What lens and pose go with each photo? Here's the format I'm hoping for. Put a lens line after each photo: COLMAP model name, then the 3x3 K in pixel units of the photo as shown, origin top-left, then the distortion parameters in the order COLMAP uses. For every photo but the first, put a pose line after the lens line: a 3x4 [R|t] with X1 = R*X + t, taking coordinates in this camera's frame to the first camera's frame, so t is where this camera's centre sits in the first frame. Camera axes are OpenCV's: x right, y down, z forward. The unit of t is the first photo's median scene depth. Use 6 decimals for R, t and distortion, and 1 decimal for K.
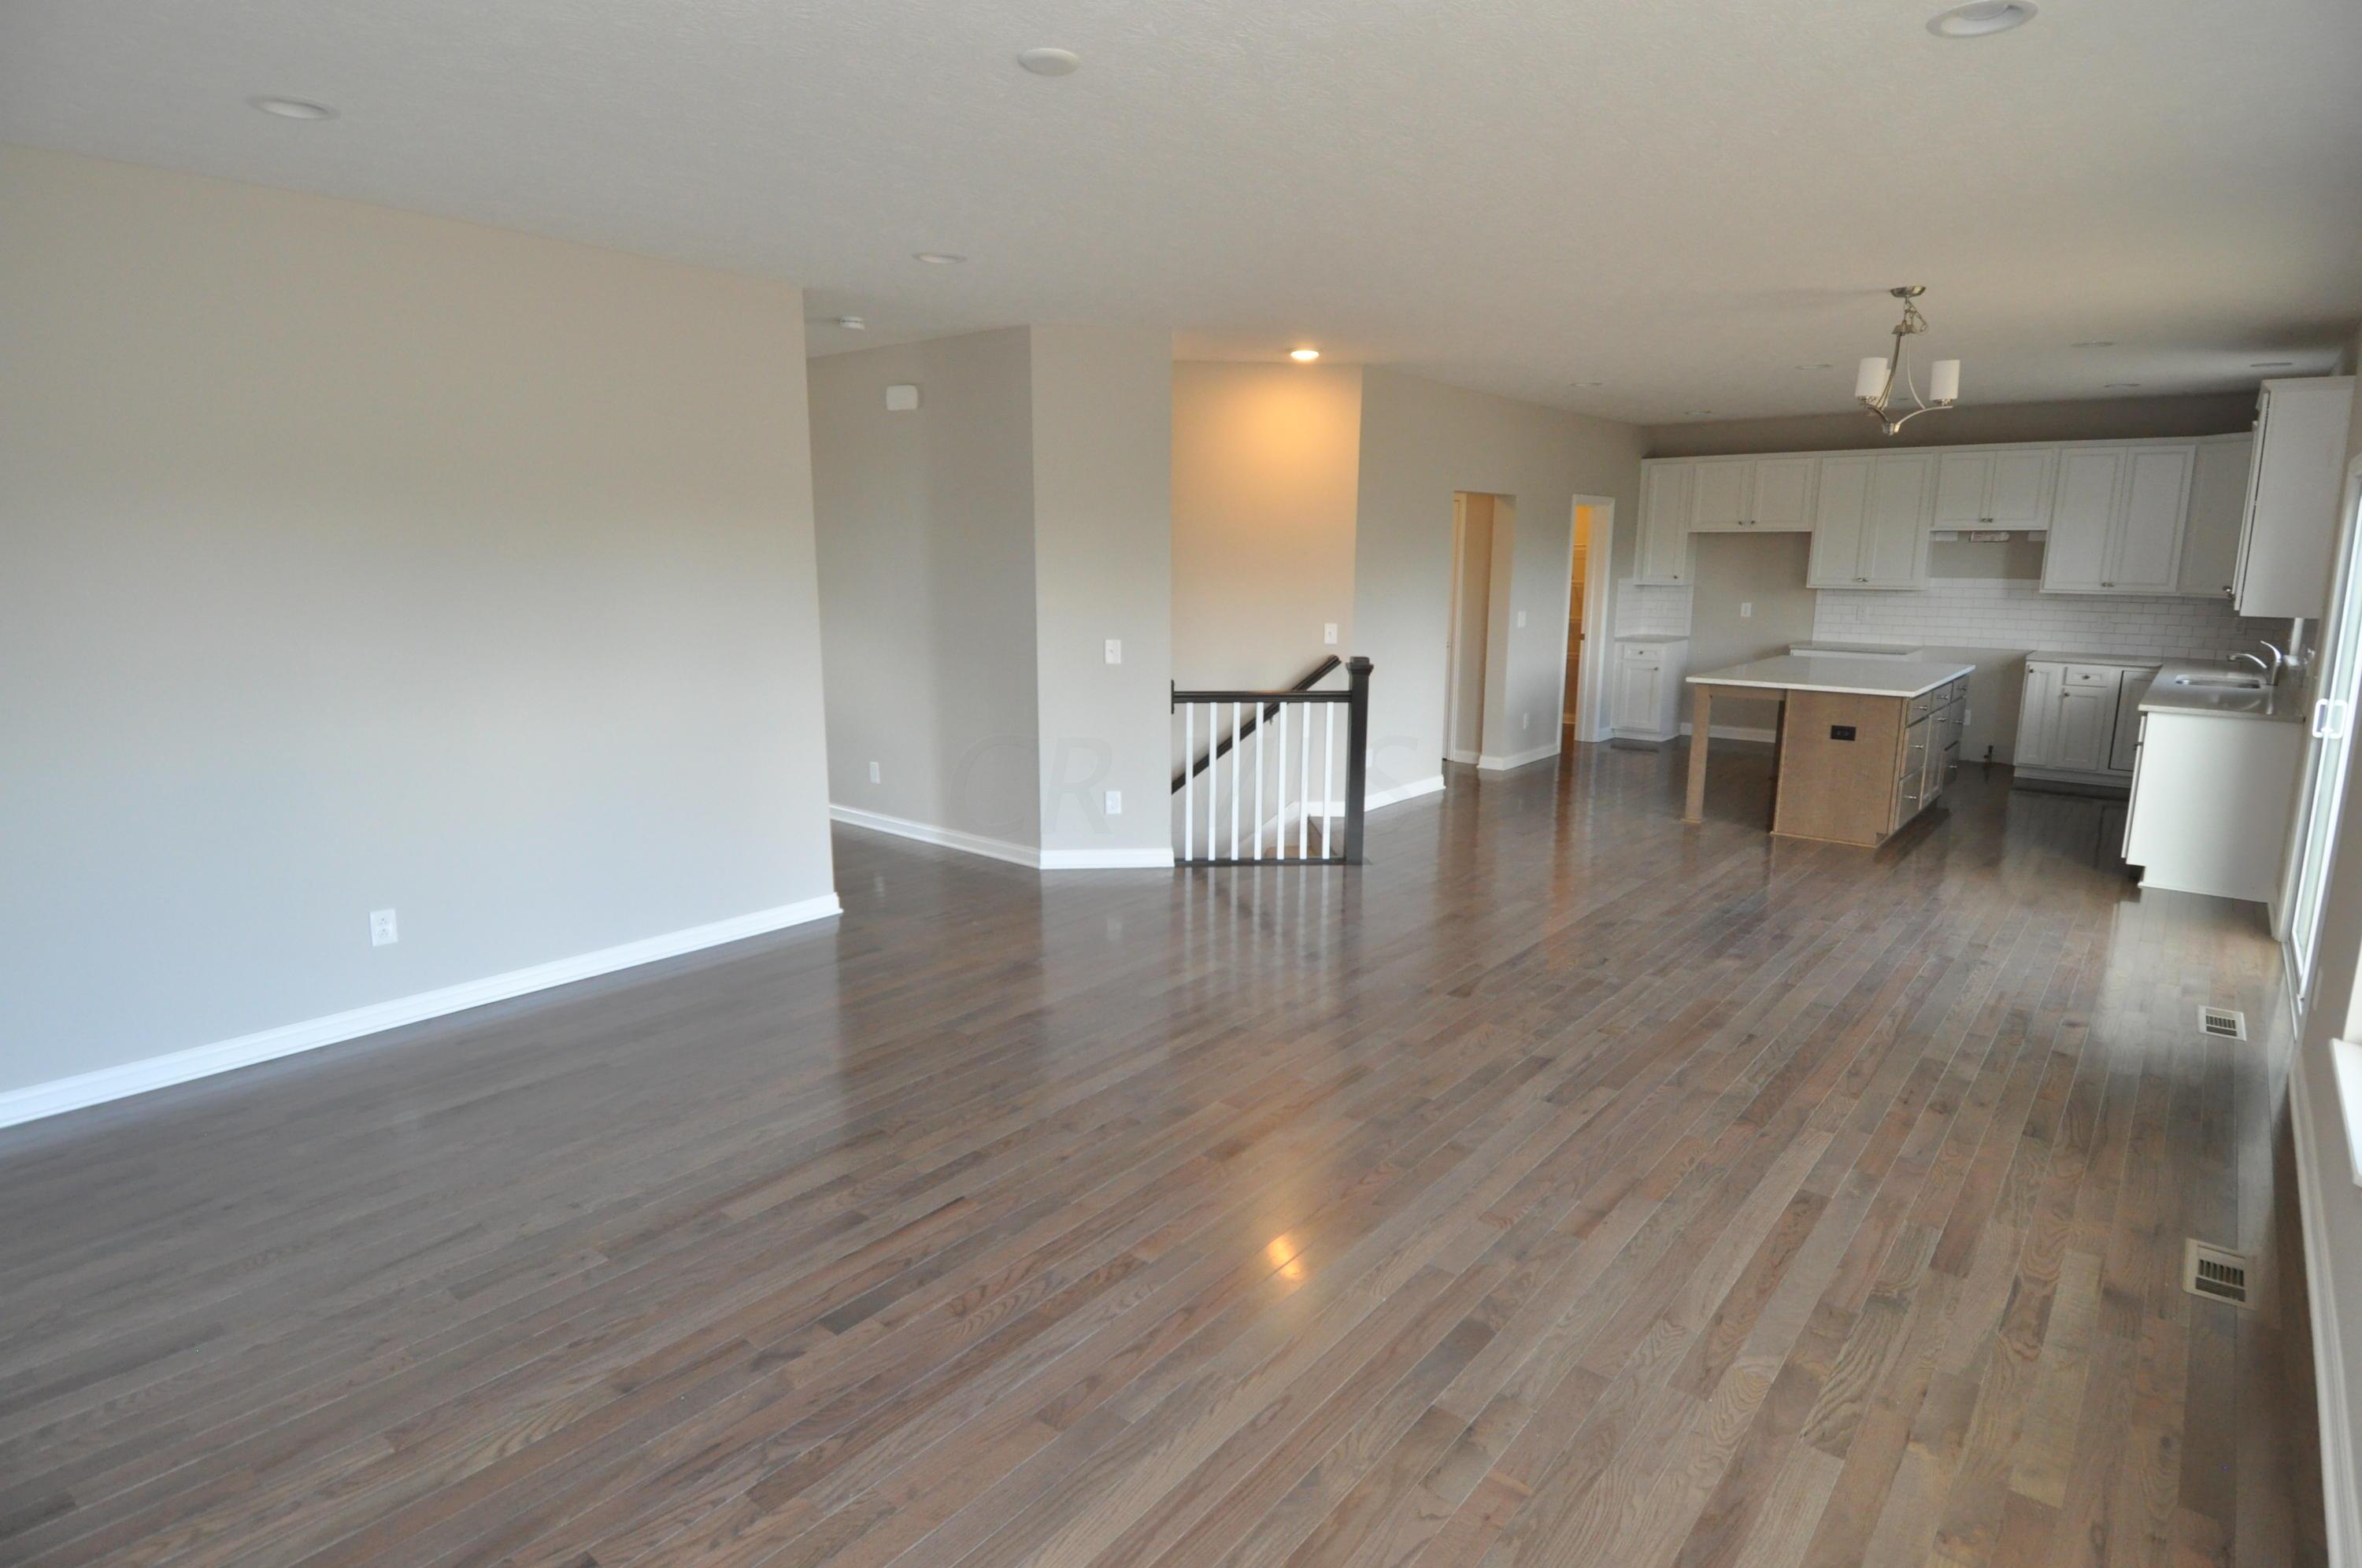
lens RADIAL K [[1223.6, 0, 1188.7], [0, 1223.6, 781.7], [0, 0, 1]] dist [0.042332, -0.045620]
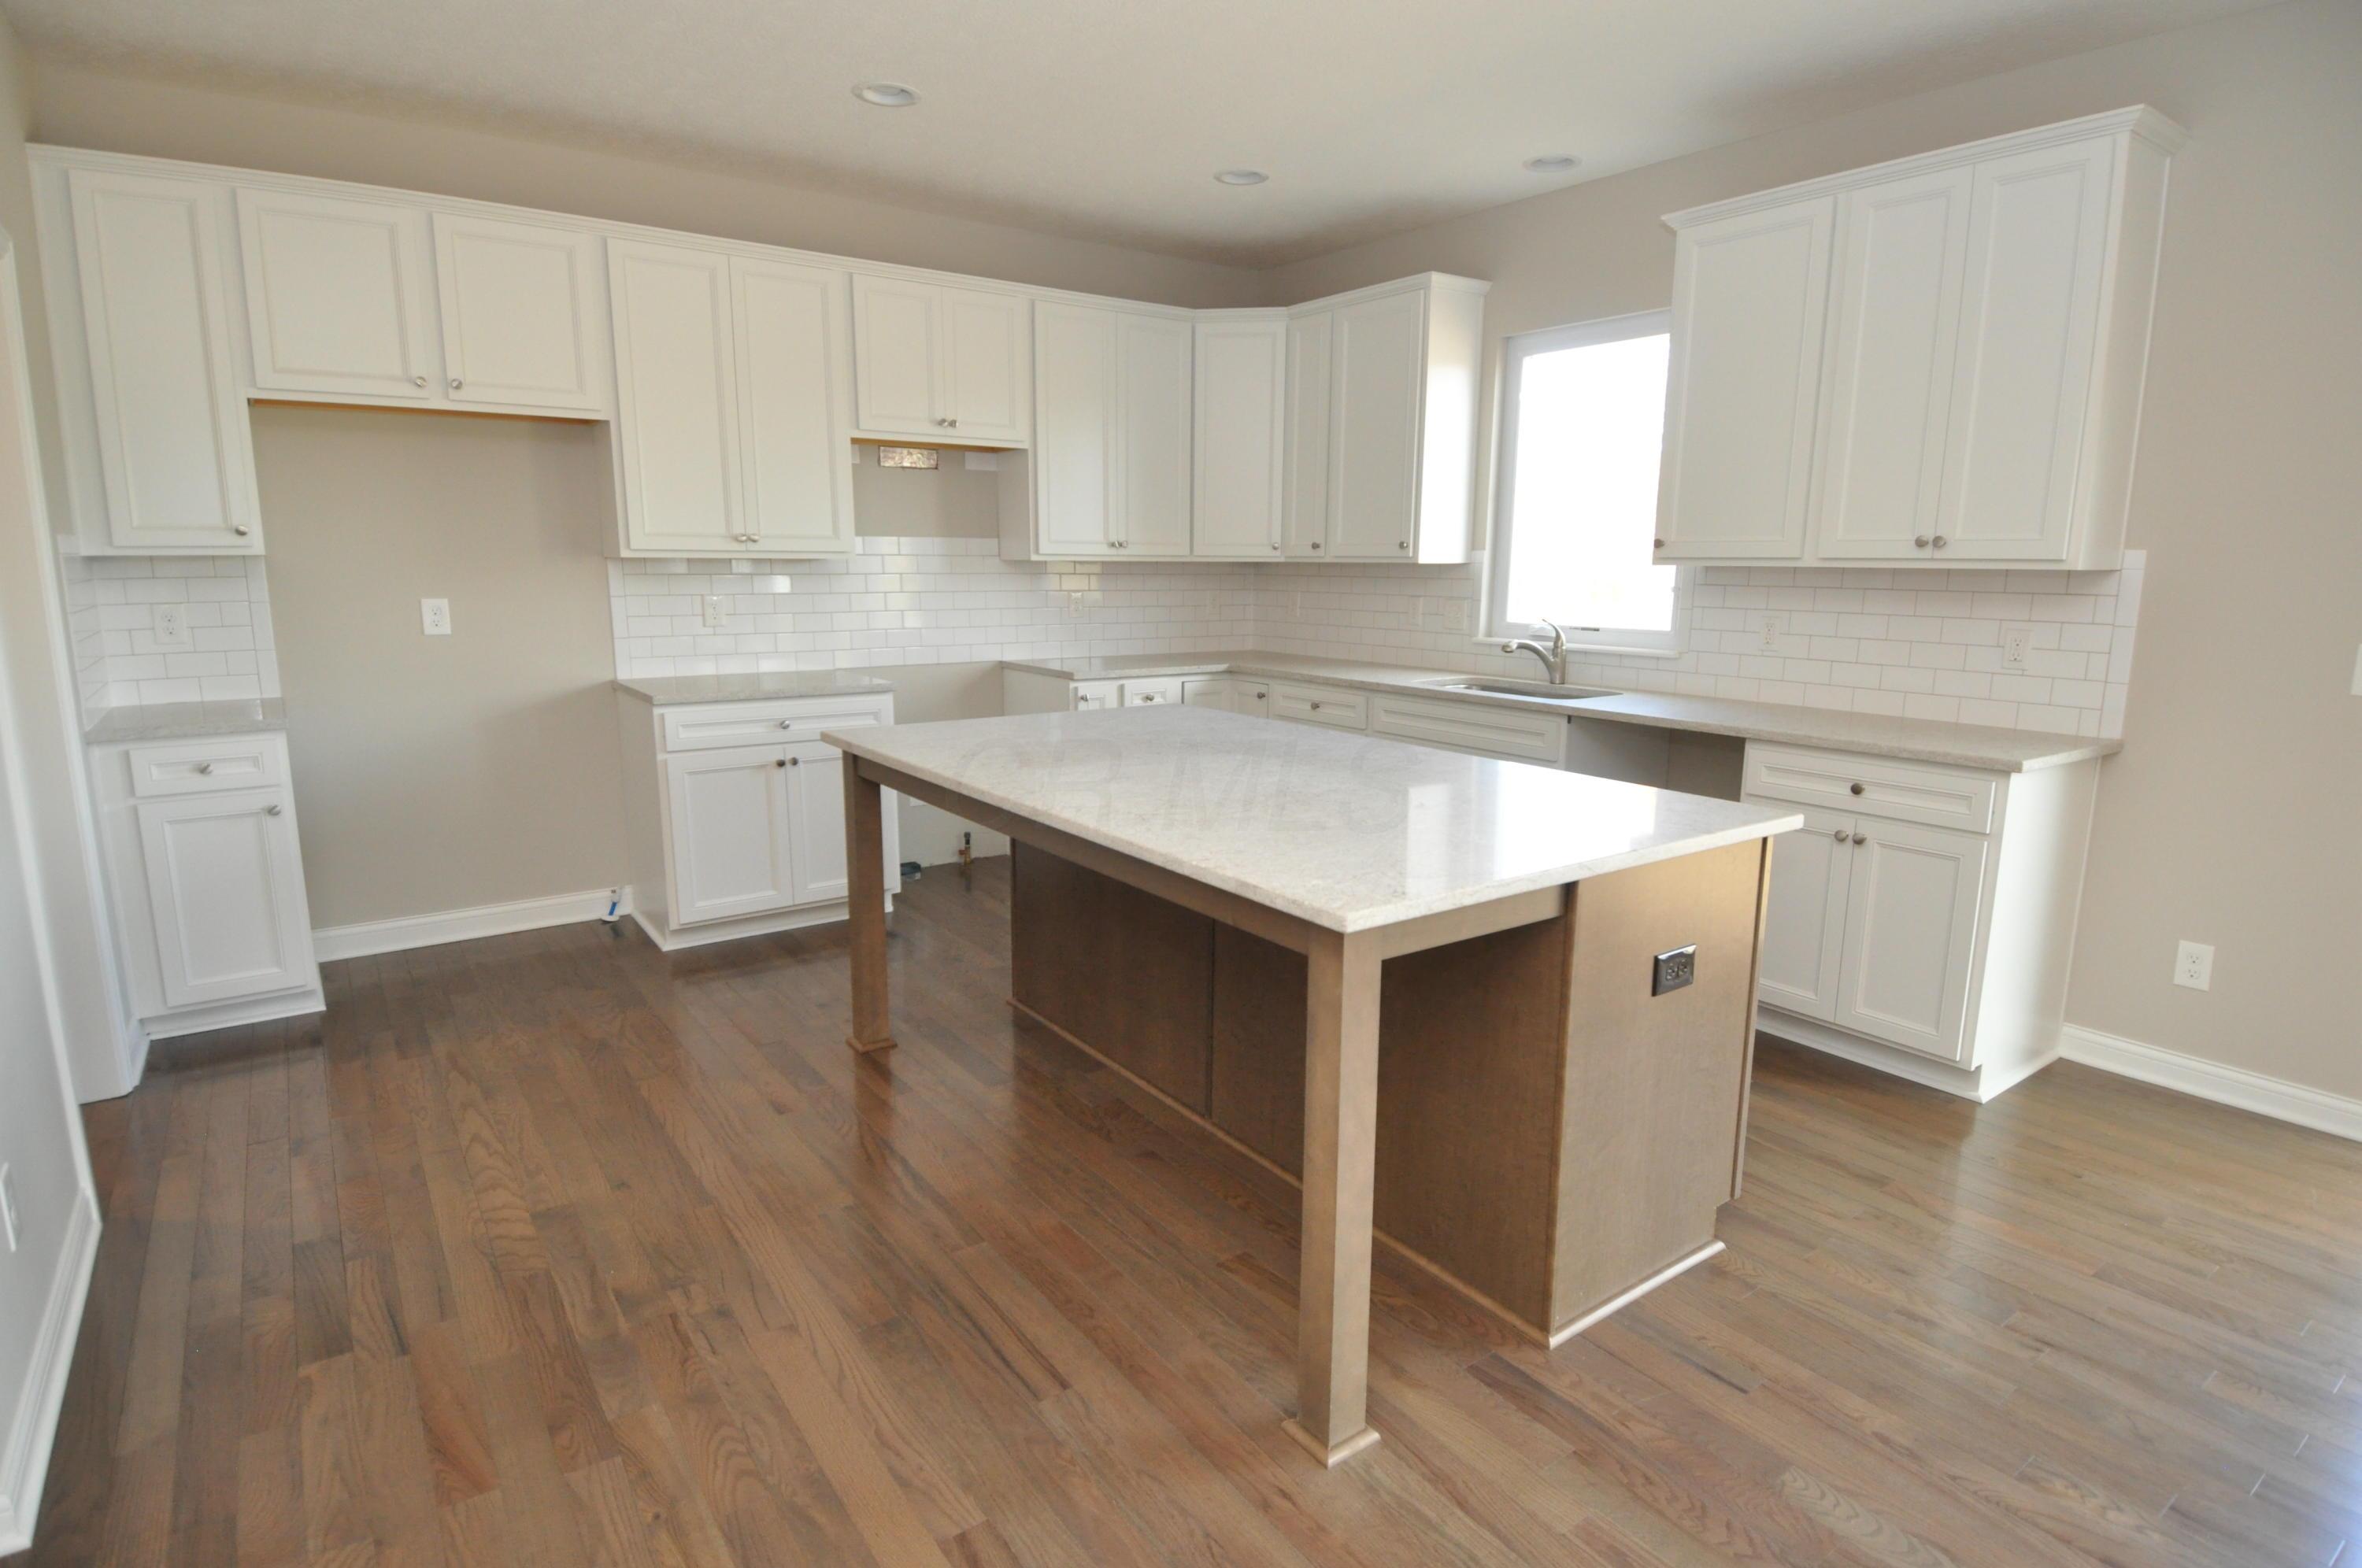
lens RADIAL K [[1223.6, 0, 1189.1], [0, 1223.6, 779.7], [0, 0, 1]] dist [0.042332, -0.045620]
pose [[0.250270, -0.177672, 0.951734, 0.251213], [0.173078, 0.975393, 0.136576, -0.195649], [-0.952580, 0.130543, 0.274862, 1.298684]]
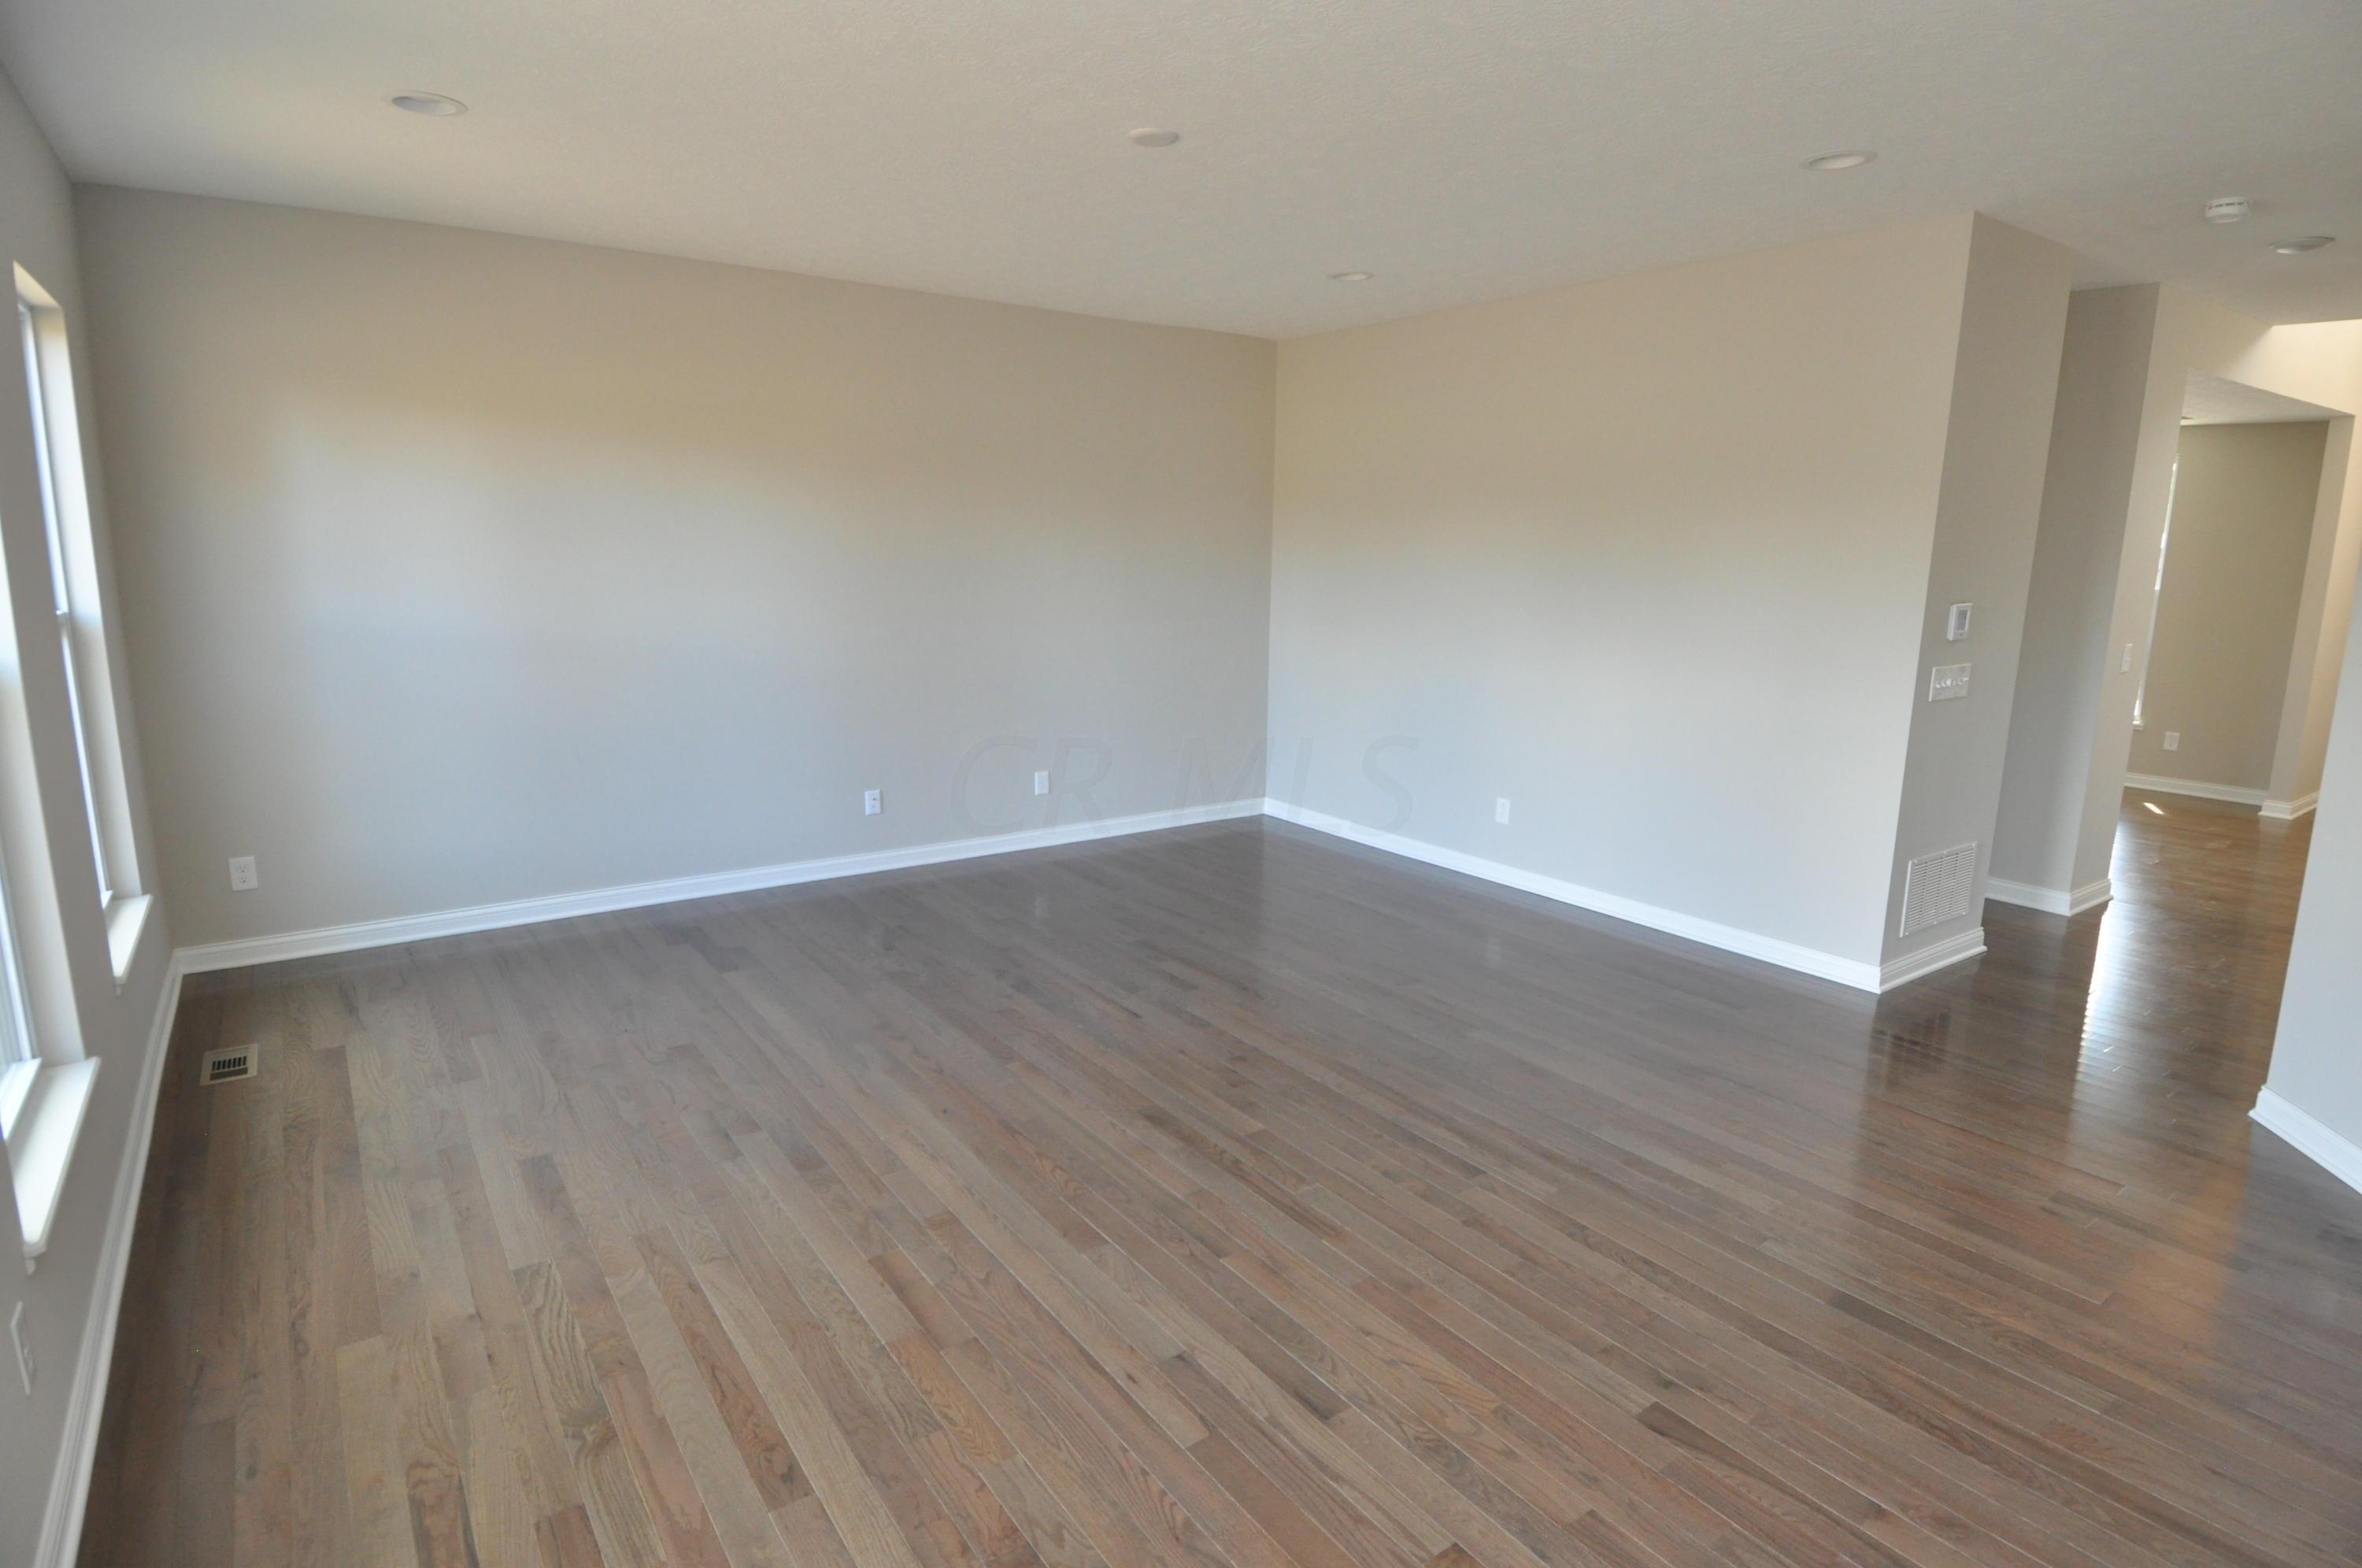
lens RADIAL K [[1223.6, 0, 1191.6], [0, 1223.6, 787.1], [0, 0, 1]] dist [0.042332, -0.045620]
pose [[-0.249865, 0.183372, -0.950759, 0.581820], [-0.191788, 0.953078, 0.234222, -0.126797], [0.949097, 0.240868, -0.202972, 0.718744]]
